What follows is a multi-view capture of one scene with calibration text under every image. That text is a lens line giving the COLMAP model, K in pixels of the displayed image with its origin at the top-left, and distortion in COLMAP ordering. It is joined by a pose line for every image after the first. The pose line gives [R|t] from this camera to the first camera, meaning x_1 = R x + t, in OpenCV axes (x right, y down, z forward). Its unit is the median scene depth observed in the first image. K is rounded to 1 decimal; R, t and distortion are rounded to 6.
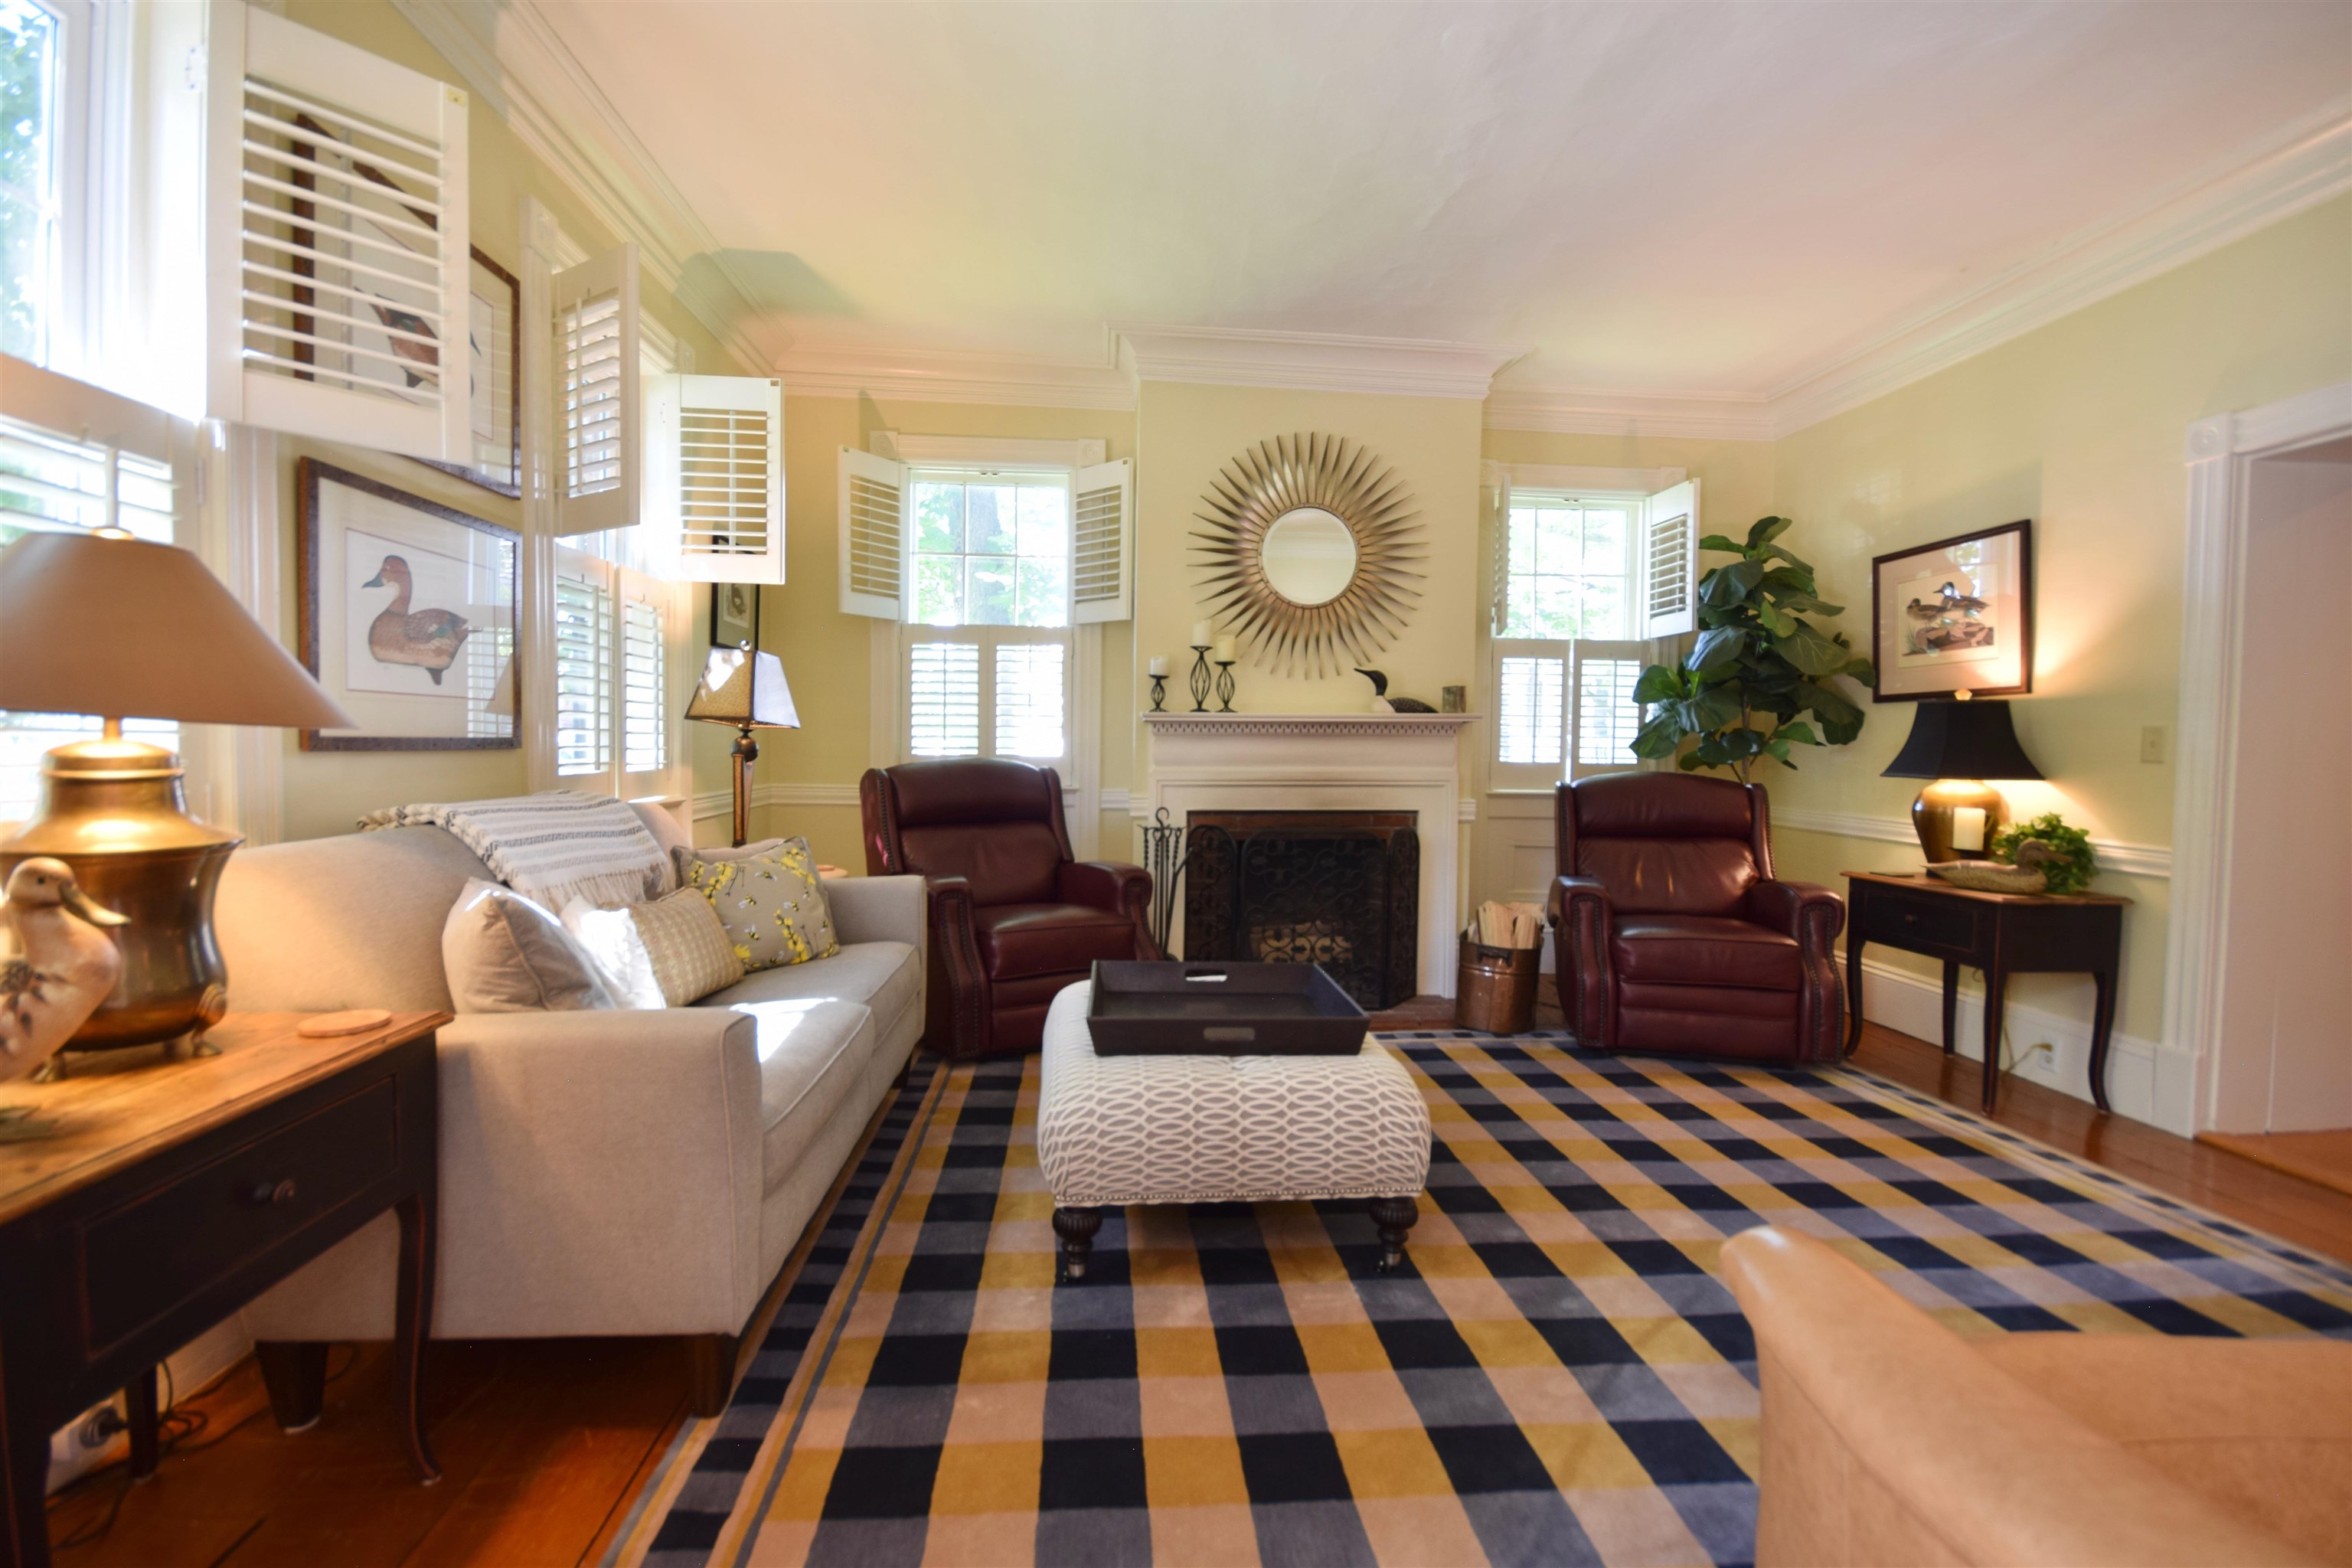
lens RADIAL K [[1038.3, 0, 1176.0], [0, 1038.3, 784.0], [0, 0, 1]] dist [0.001975, 0.000470]
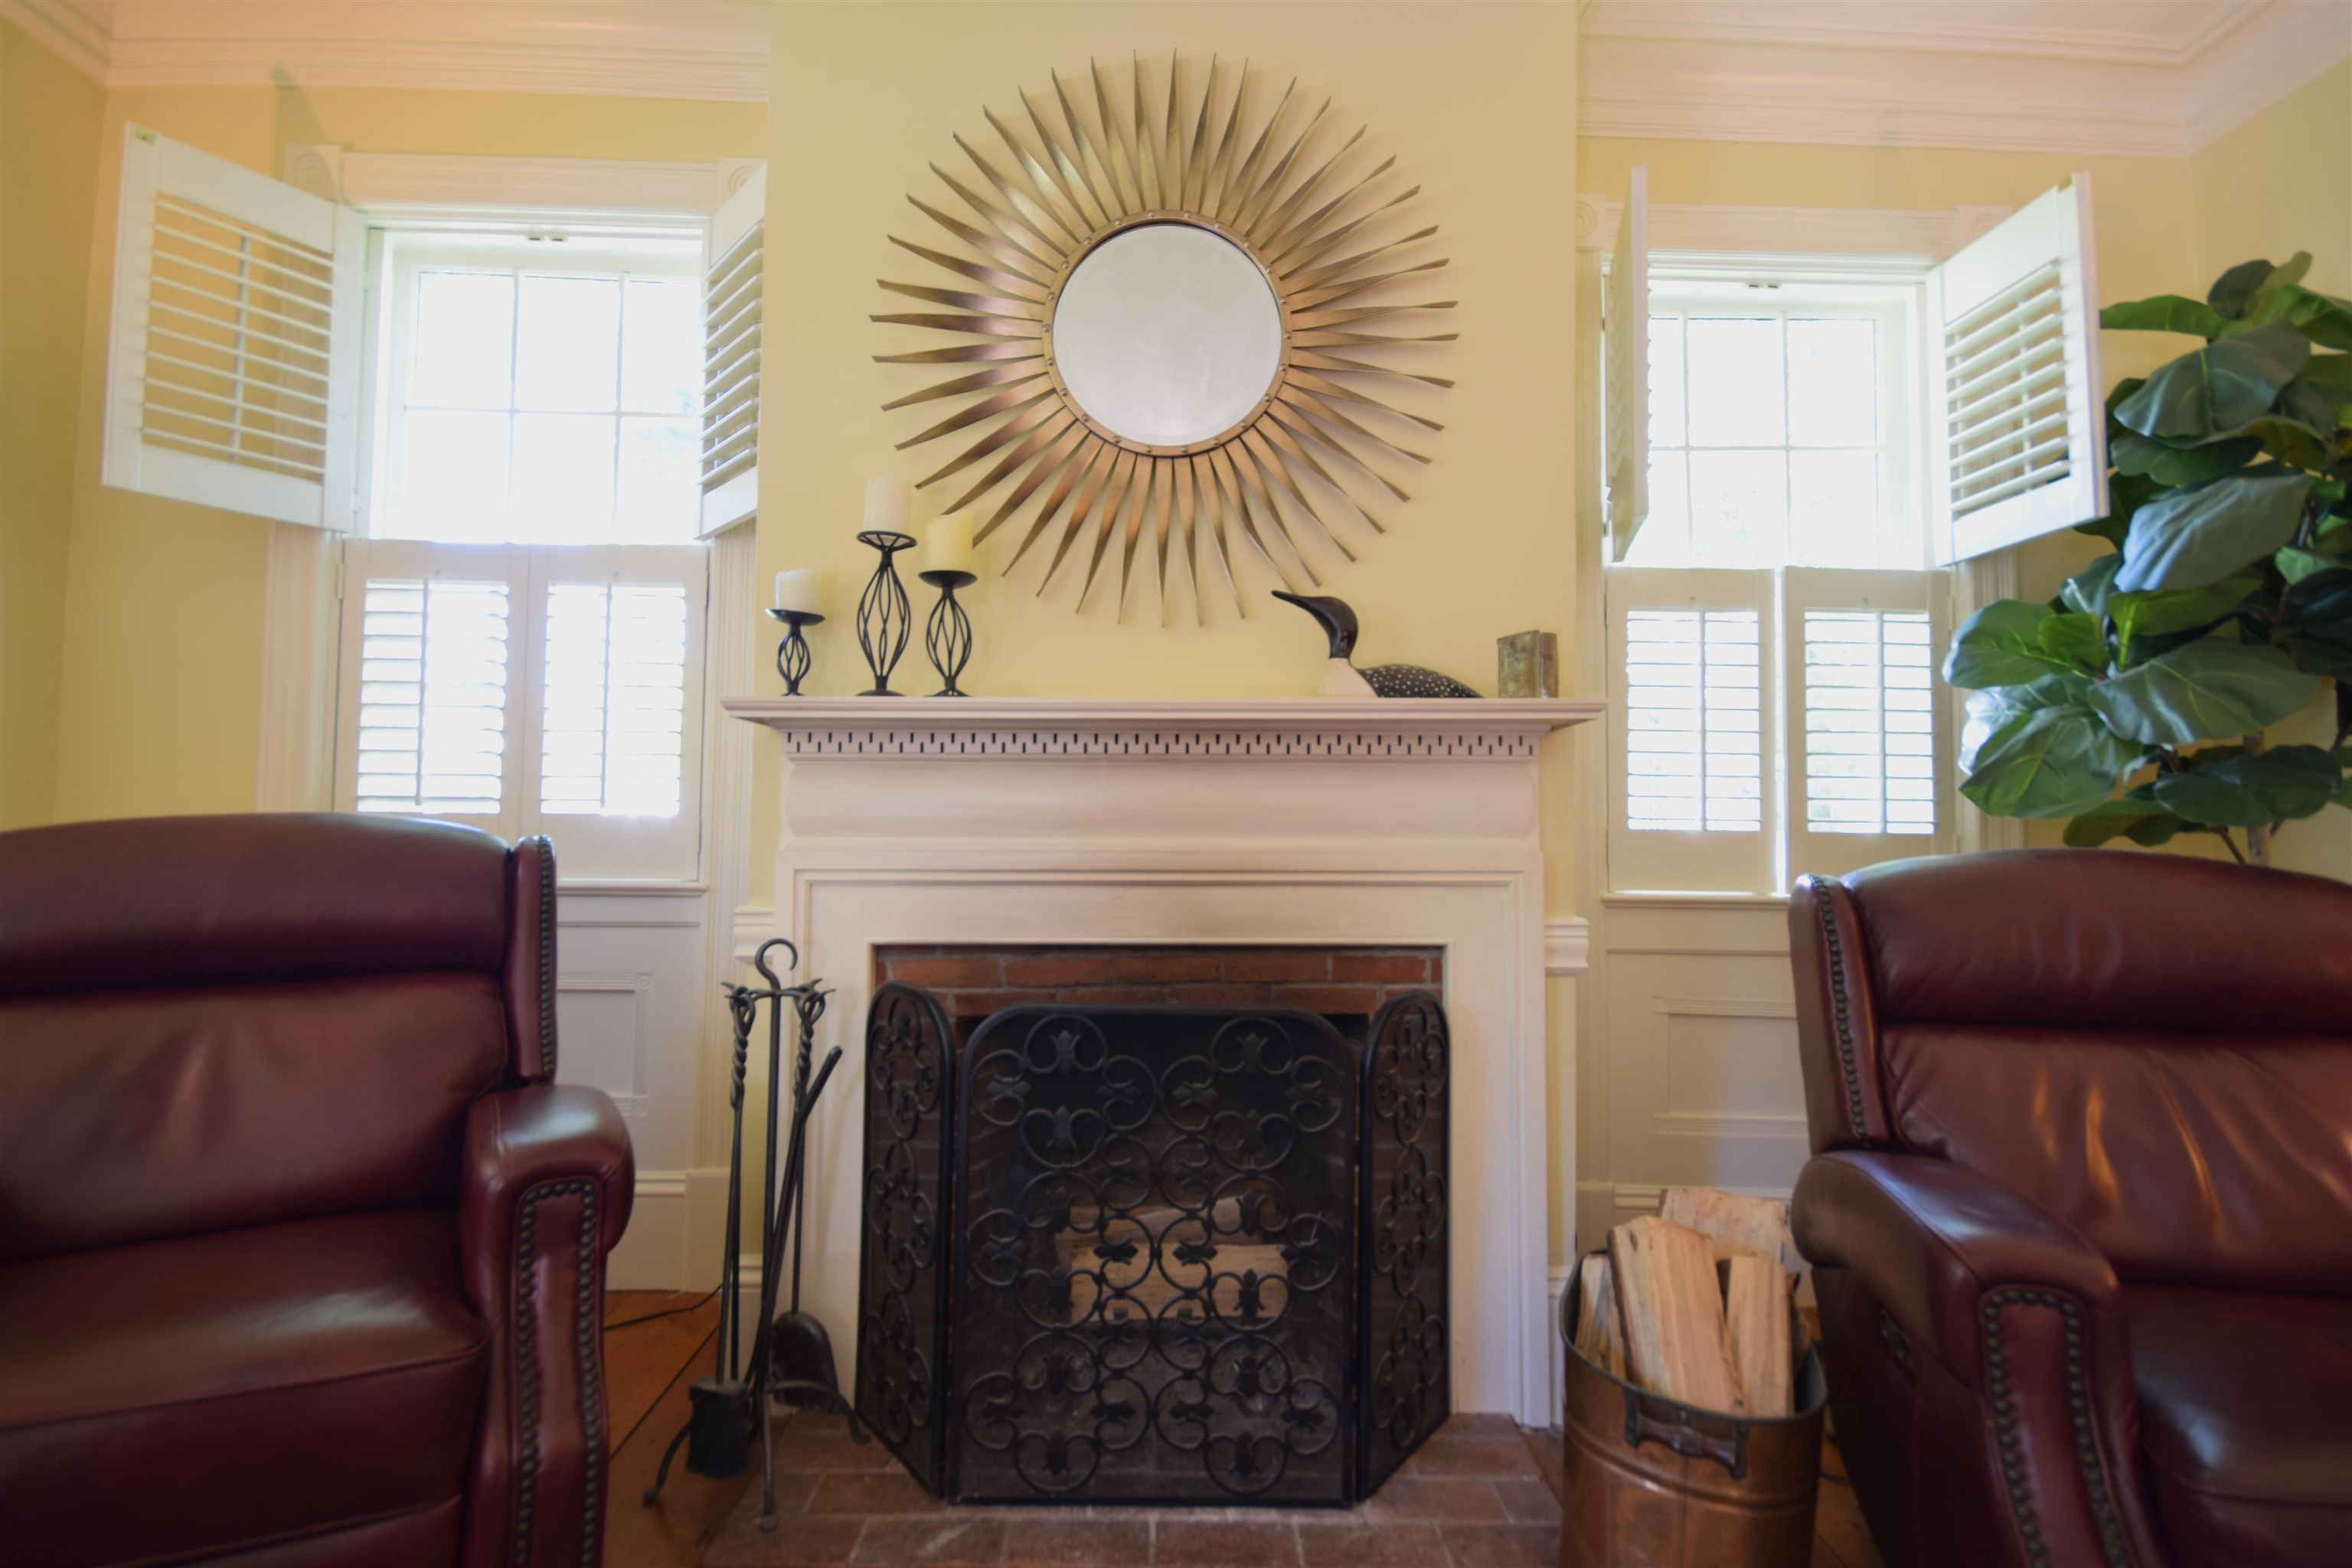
lens RADIAL K [[1030.3, 0, 1176.0], [0, 1030.3, 784.0], [0, 0, 1]] dist [0.023401, -0.018577]
pose [[0.998216, -0.003262, -0.059622, 0.158456], [-0.001760, 0.996465, -0.083989, -0.002972], [0.059685, 0.083944, 0.994681, 0.607871]]
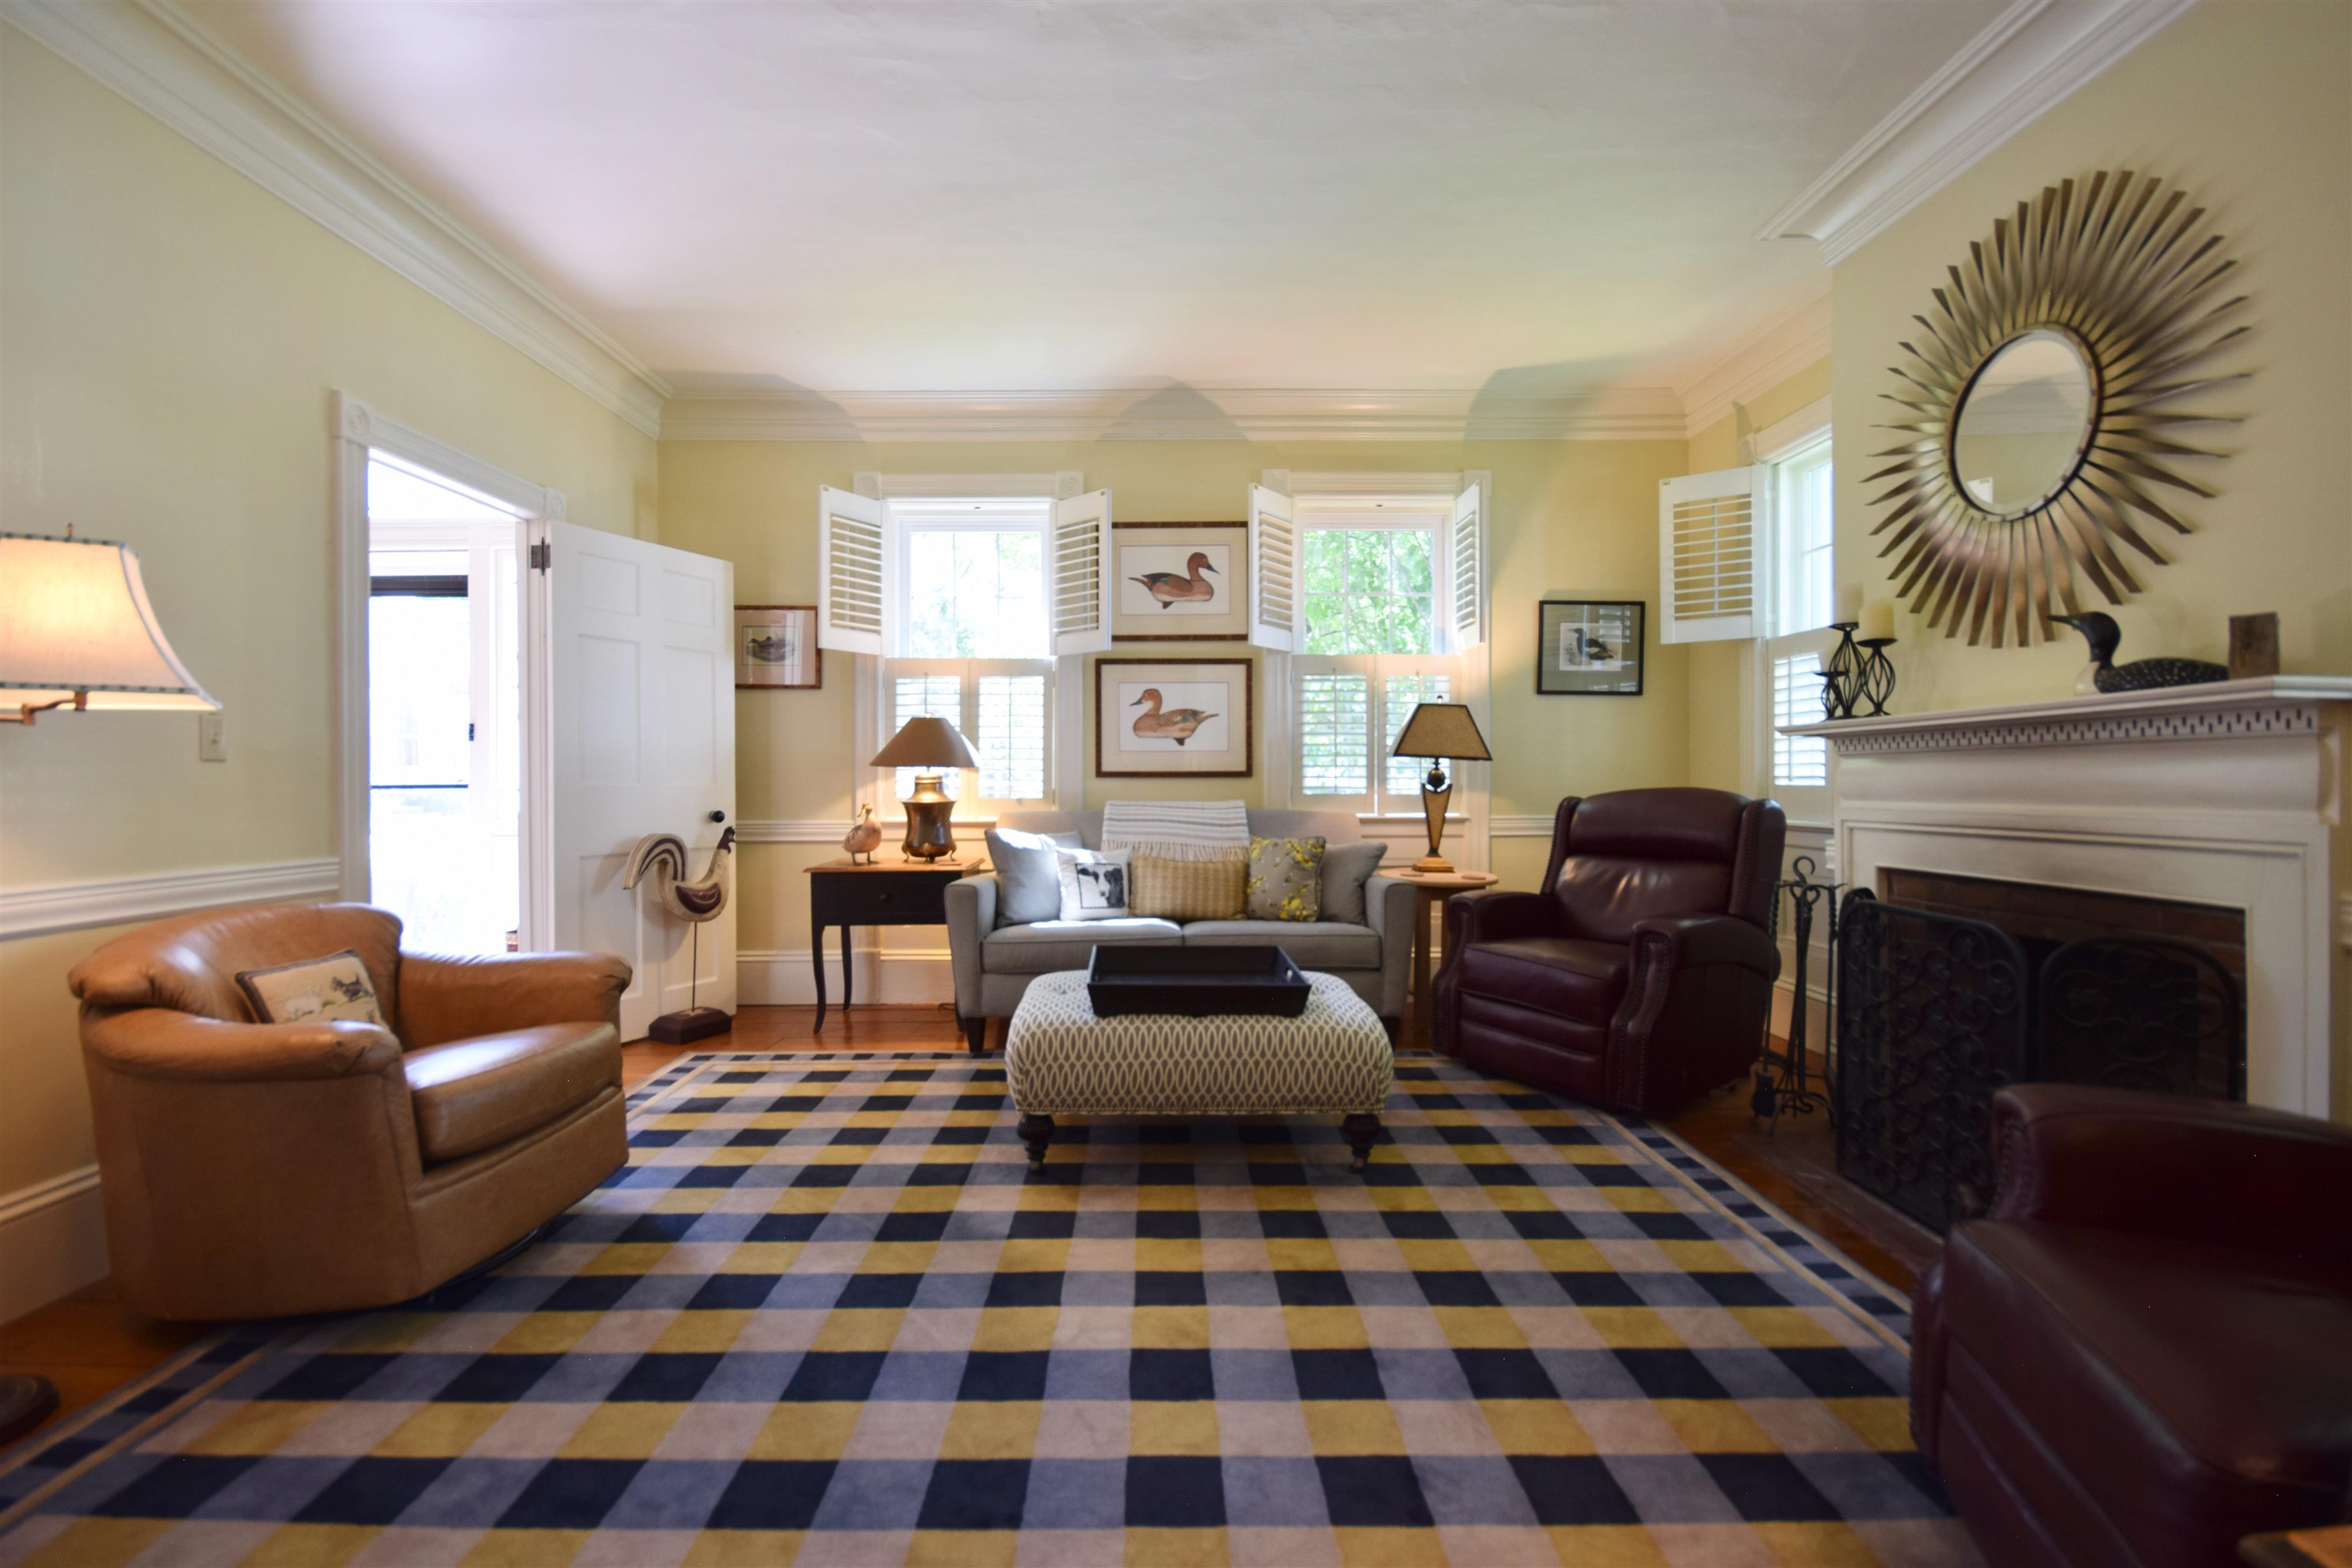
lens RADIAL K [[1030.3, 0, 1176.0], [0, 1030.3, 784.0], [0, 0, 1]] dist [0.023401, -0.018577]
pose [[-0.062015, -0.005145, -0.998062, 0.718864], [-0.041338, 0.999142, -0.002582, -0.007247], [0.997219, 0.041098, -0.062175, 0.601848]]
